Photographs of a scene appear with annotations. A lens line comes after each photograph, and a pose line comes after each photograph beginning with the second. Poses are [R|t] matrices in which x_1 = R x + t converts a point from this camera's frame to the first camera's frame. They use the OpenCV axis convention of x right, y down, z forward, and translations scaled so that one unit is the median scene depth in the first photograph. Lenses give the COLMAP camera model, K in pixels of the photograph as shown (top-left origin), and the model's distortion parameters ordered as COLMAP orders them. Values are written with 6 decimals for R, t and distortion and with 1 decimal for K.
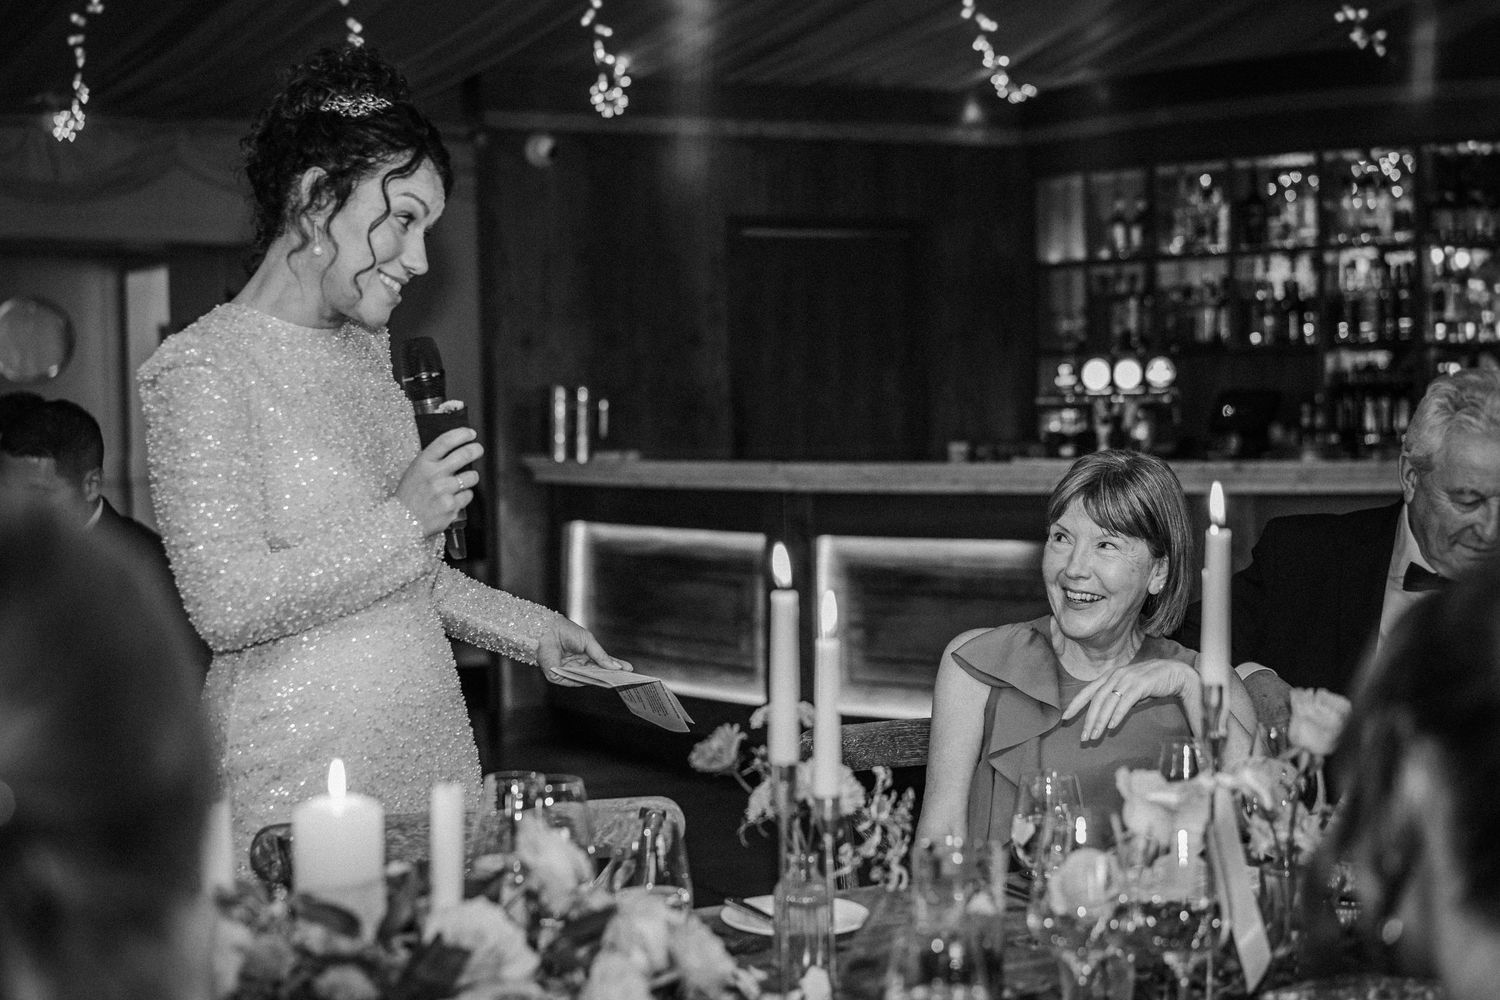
lens RADIAL K [[2438.5, 0, 723.1], [0, 2438.5, 495.3], [0, 0, 1]] dist [0.124648, -0.774715]
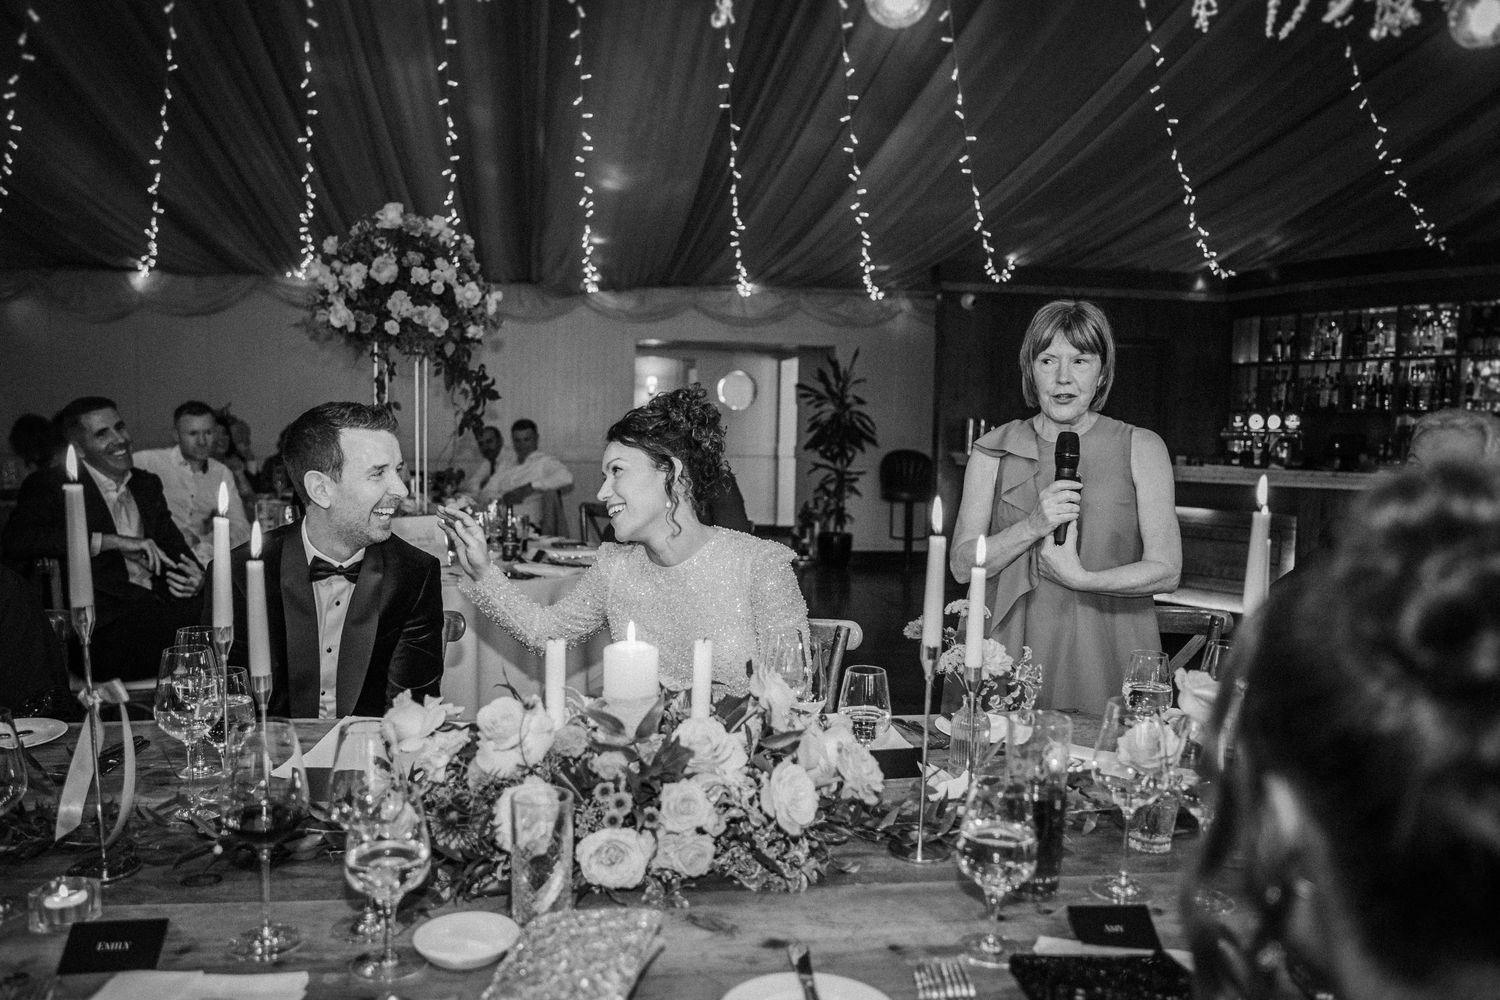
lens RADIAL K [[1101.7, 0, 714.6], [0, 1101.7, 508.3], [0, 0, 1]] dist [-0.058920, 0.053315]
pose [[0.947422, 0.060106, -0.314291, 0.023611], [-0.048798, 0.997851, 0.043732, 0.000518], [0.316244, -0.026096, 0.948319, 0.071691]]
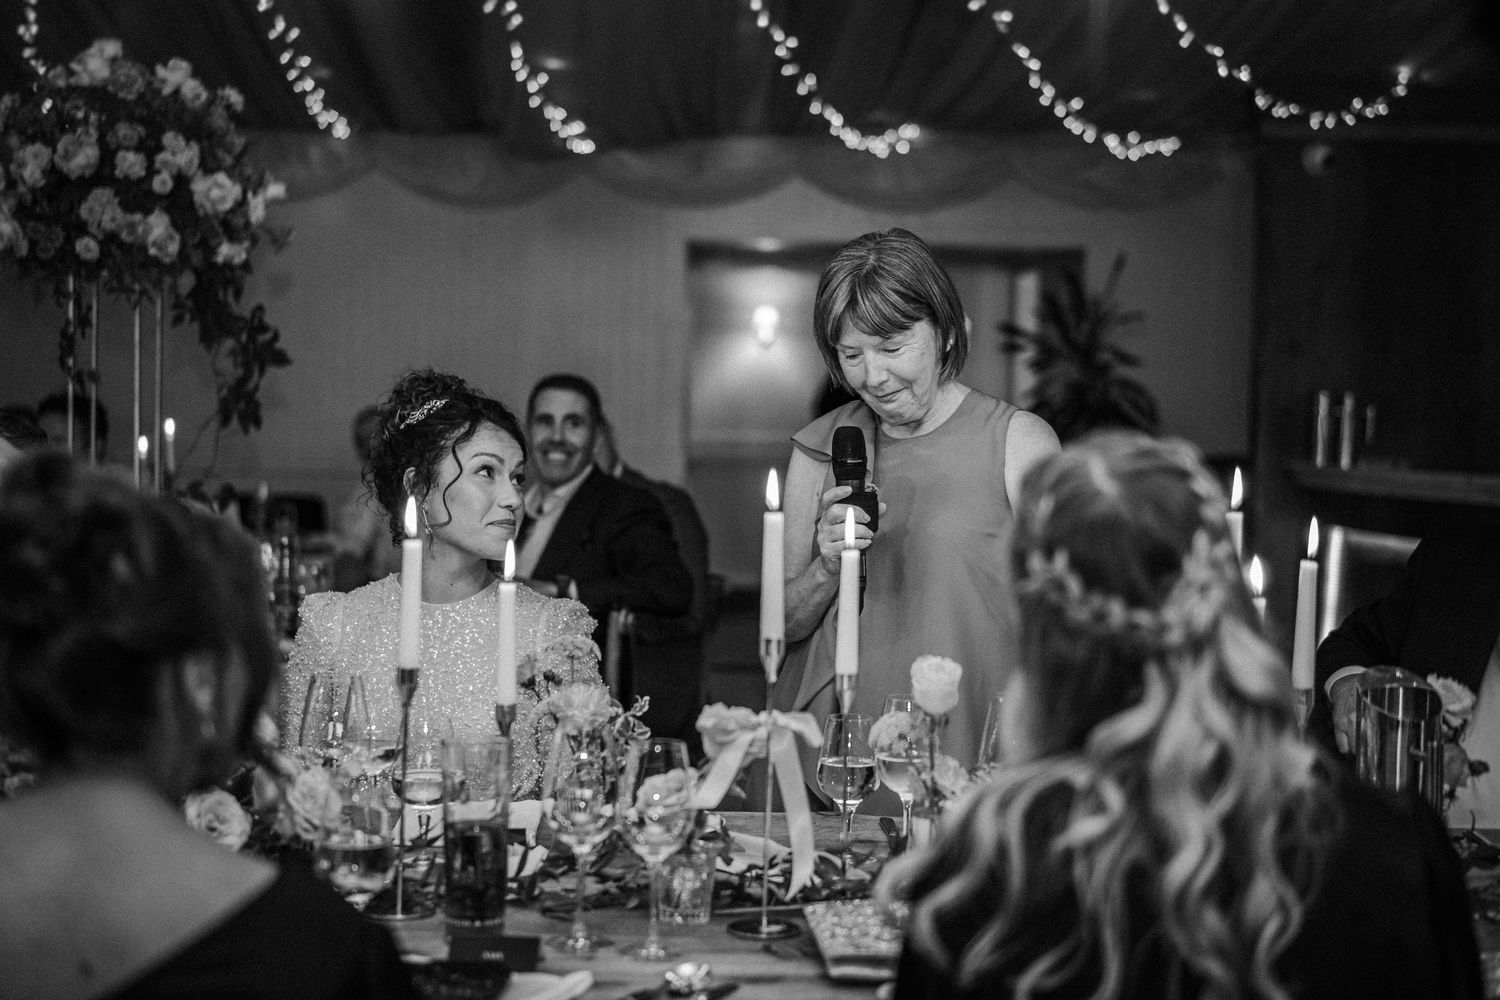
lens RADIAL K [[2438.5, 0, 723.1], [0, 2438.5, 495.3], [0, 0, 1]] dist [0.124648, -0.774715]
pose [[0.897560, 0.051745, -0.437845, 0.166818], [-0.051695, 0.998590, 0.012042, -0.001342], [0.437851, 0.011826, 0.898970, -0.023149]]
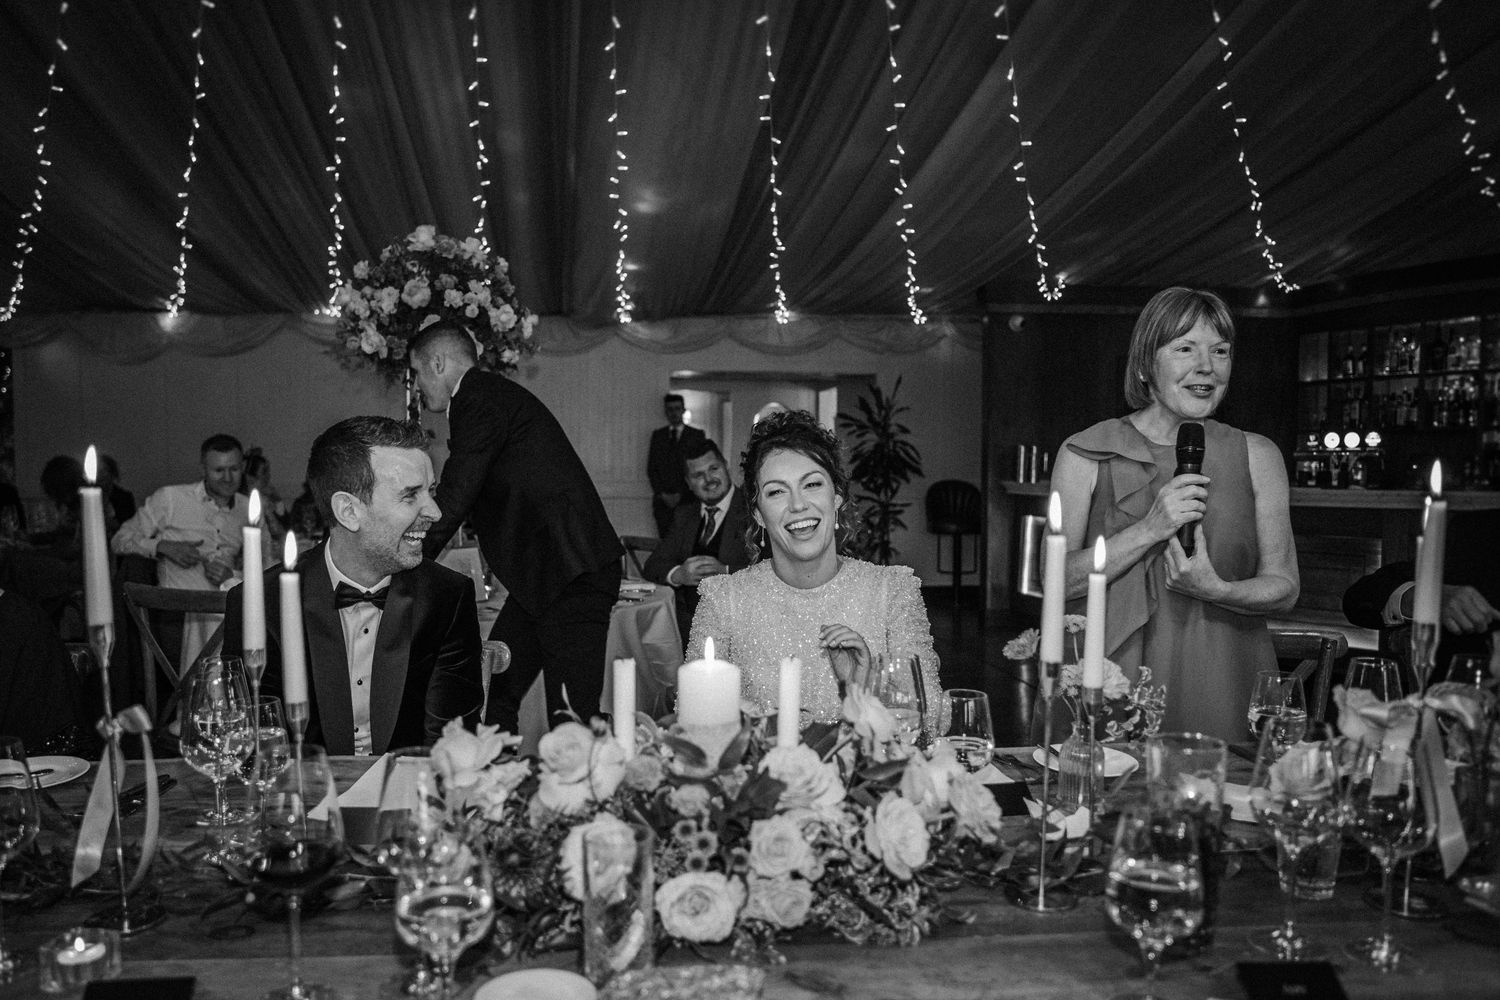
lens RADIAL K [[1127.0, 0, 697.2], [0, 1127.0, 519.9], [0, 0, 1]] dist [-0.056920, 0.050031]
pose [[0.933155, 0.037397, -0.357525, 0.013382], [-0.032463, 0.999277, 0.019797, 0.006171], [0.358007, -0.006867, 0.933694, 0.082644]]
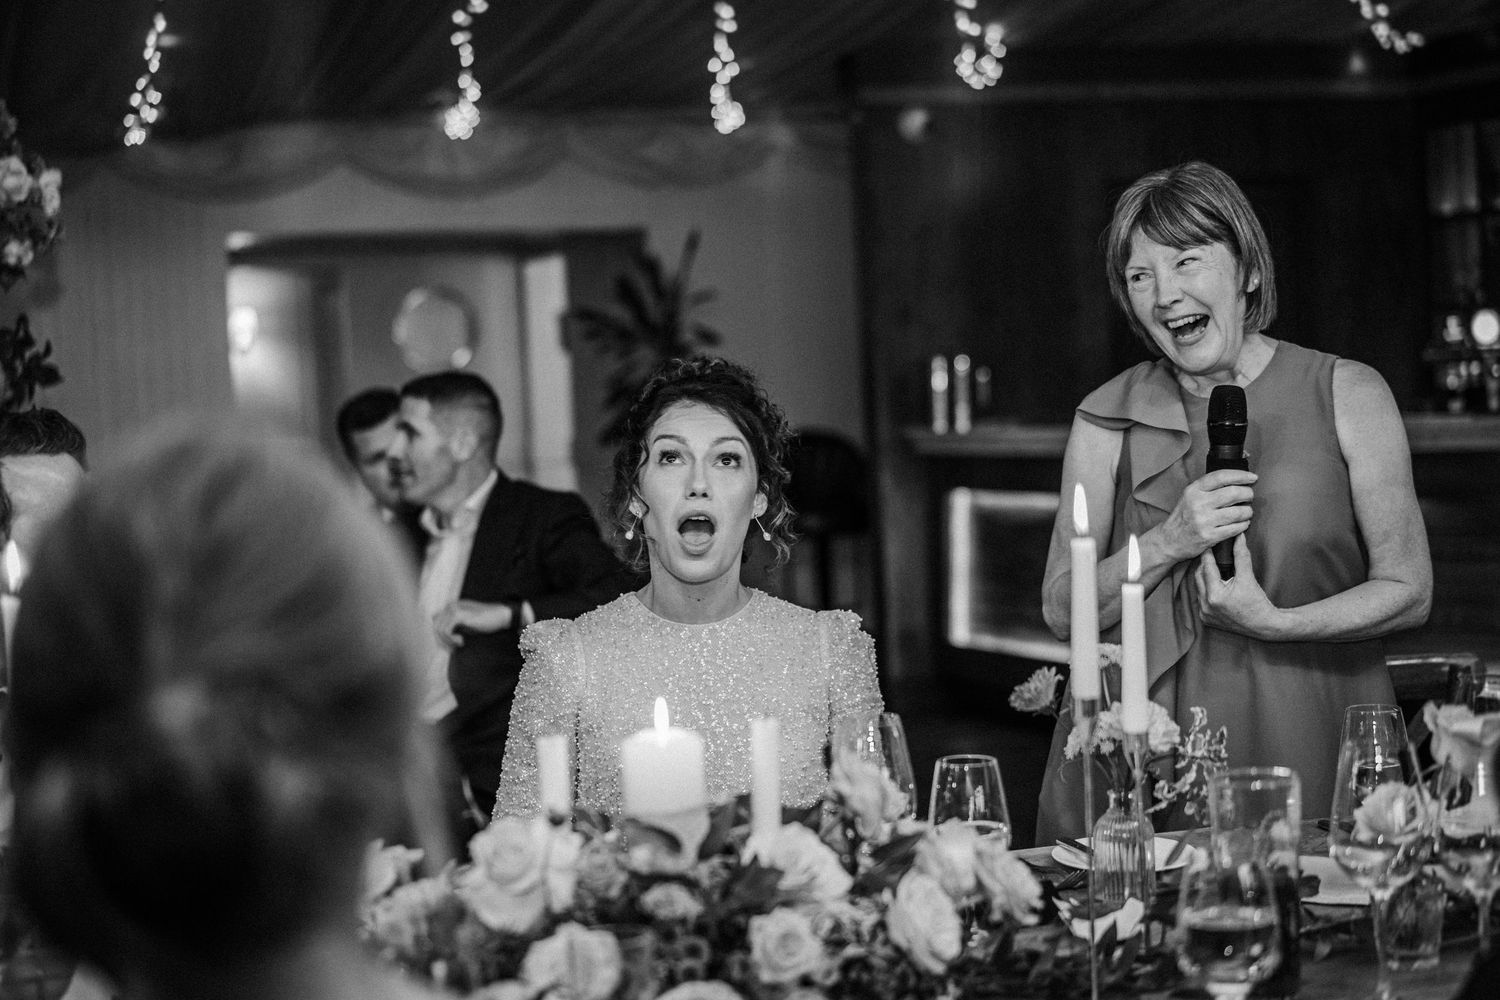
lens RADIAL K [[2438.5, 0, 723.1], [0, 2438.5, 495.3], [0, 0, 1]] dist [0.124648, -0.774715]
pose [[0.986227, -0.021978, -0.163928, 0.010088], [0.023627, 0.999688, 0.008114, 0.002420], [0.163699, -0.011875, 0.986439, -0.012175]]
